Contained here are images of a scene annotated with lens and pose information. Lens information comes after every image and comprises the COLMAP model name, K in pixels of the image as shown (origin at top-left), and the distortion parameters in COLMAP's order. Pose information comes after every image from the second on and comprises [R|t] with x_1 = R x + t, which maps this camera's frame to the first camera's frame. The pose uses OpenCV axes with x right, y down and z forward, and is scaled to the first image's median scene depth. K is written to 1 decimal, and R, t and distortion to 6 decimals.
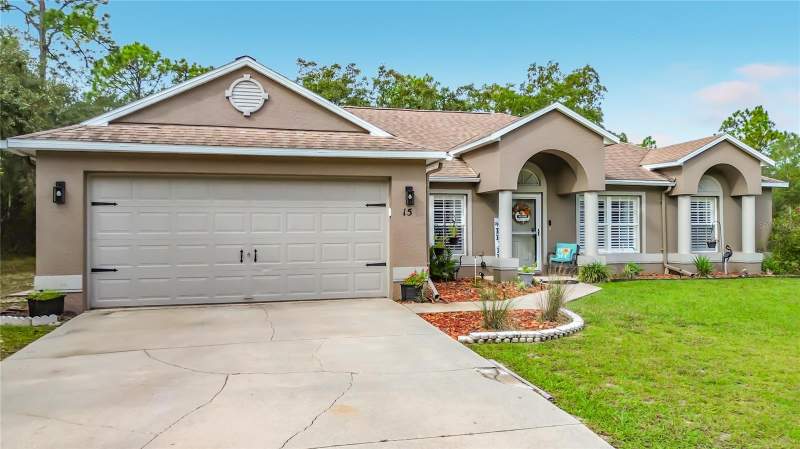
lens RADIAL K [[576.2, 0, 372.4], [0, 576.2, 226.7], [0, 0, 1]] dist [0.041268, -0.001105]
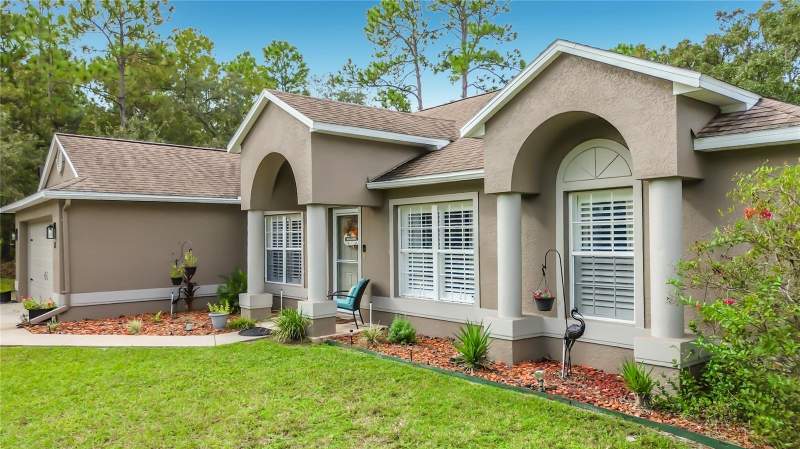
lens RADIAL K [[597.7, 0, 377.3], [0, 597.7, 223.1], [0, 0, 1]] dist [0.192938, -0.242969]
pose [[0.466464, -0.028527, -0.884080, 0.953562], [0.009540, 0.999584, -0.027220, -0.017077], [0.884489, 0.004263, 0.466543, 0.684472]]
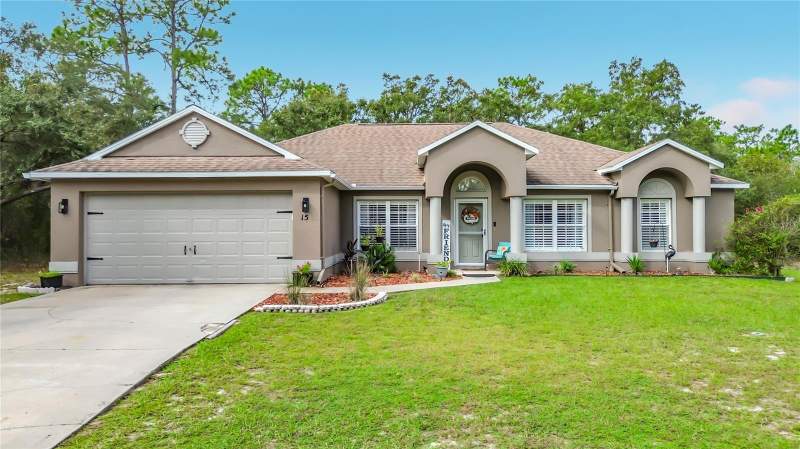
lens RADIAL K [[564.9, 0, 380.9], [0, 564.9, 223.6], [0, 0, 1]] dist [0.042406, -0.003965]
pose [[0.967870, -0.001954, -0.251444, 0.370338], [0.001818, 0.999998, -0.000773, -0.006909], [0.251445, 0.000291, 0.967872, -0.129527]]
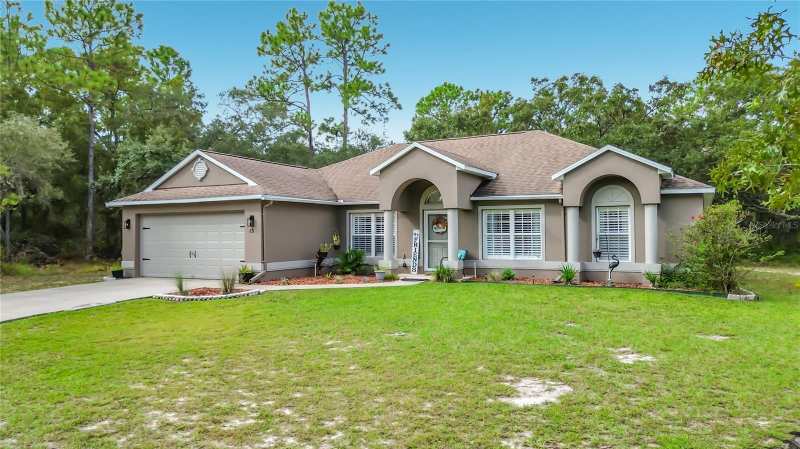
lens RADIAL K [[564.9, 0, 380.9], [0, 564.9, 223.6], [0, 0, 1]] dist [0.042406, -0.003965]
pose [[0.750588, -0.014126, -0.660620, 0.979375], [0.010609, 0.999900, -0.009327, -0.017580], [0.660686, -0.000008, 0.750663, -0.001299]]
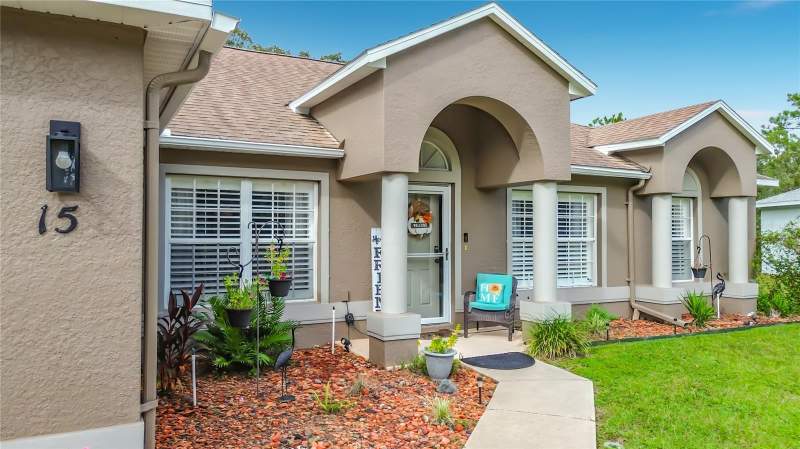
lens RADIAL K [[564.9, 0, 380.9], [0, 564.9, 223.6], [0, 0, 1]] dist [0.042406, -0.003965]
pose [[0.971582, 0.010956, 0.236449, 0.095413], [-0.009934, 0.999935, -0.005516, -0.016089], [-0.236494, 0.003010, 0.971628, 0.484245]]
